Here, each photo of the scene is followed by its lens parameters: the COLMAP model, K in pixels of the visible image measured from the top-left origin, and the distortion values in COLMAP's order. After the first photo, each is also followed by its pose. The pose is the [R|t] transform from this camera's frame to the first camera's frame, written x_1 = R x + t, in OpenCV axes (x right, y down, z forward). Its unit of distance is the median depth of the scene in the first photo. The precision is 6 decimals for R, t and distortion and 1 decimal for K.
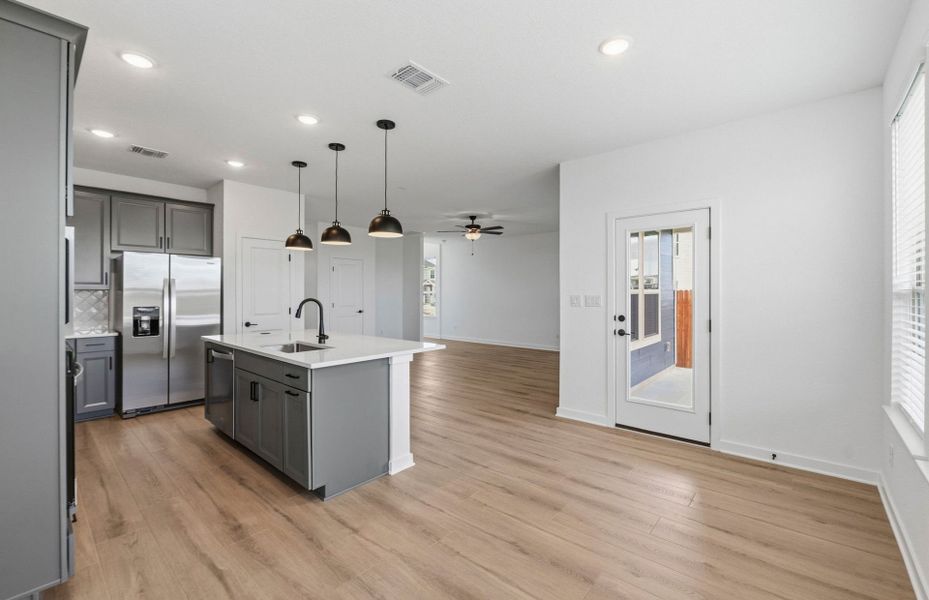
lens RADIAL K [[405.2, 0, 469.0], [0, 405.2, 298.1], [0, 0, 1]] dist [-0.001799, -0.000374]
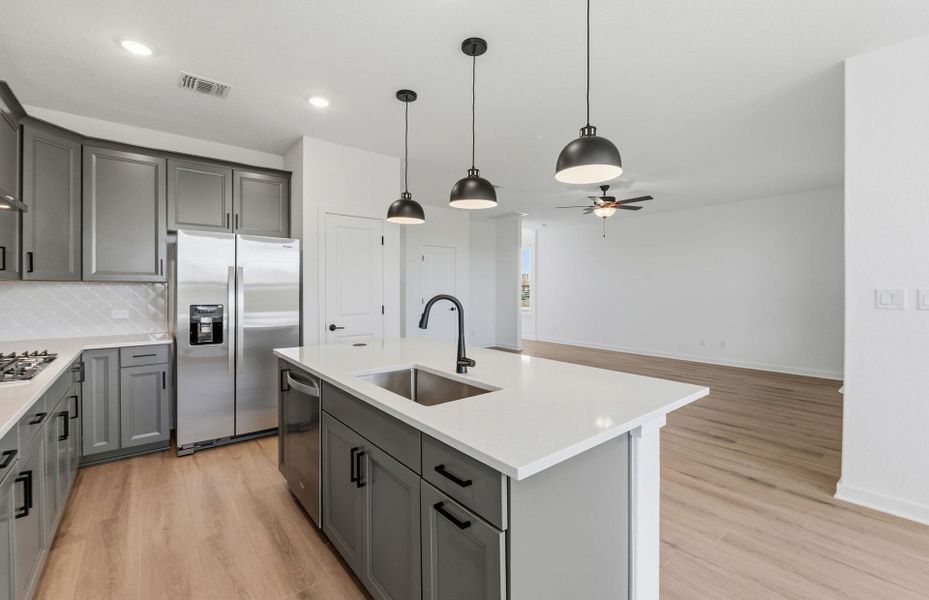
lens RADIAL K [[405.2, 0, 466.1], [0, 405.2, 294.6], [0, 0, 1]] dist [-0.001799, -0.000374]
pose [[0.987302, 0.002024, -0.158845, -0.210981], [-0.001285, 0.999988, 0.004755, -0.001443], [0.158852, -0.004490, 0.987292, 0.343339]]
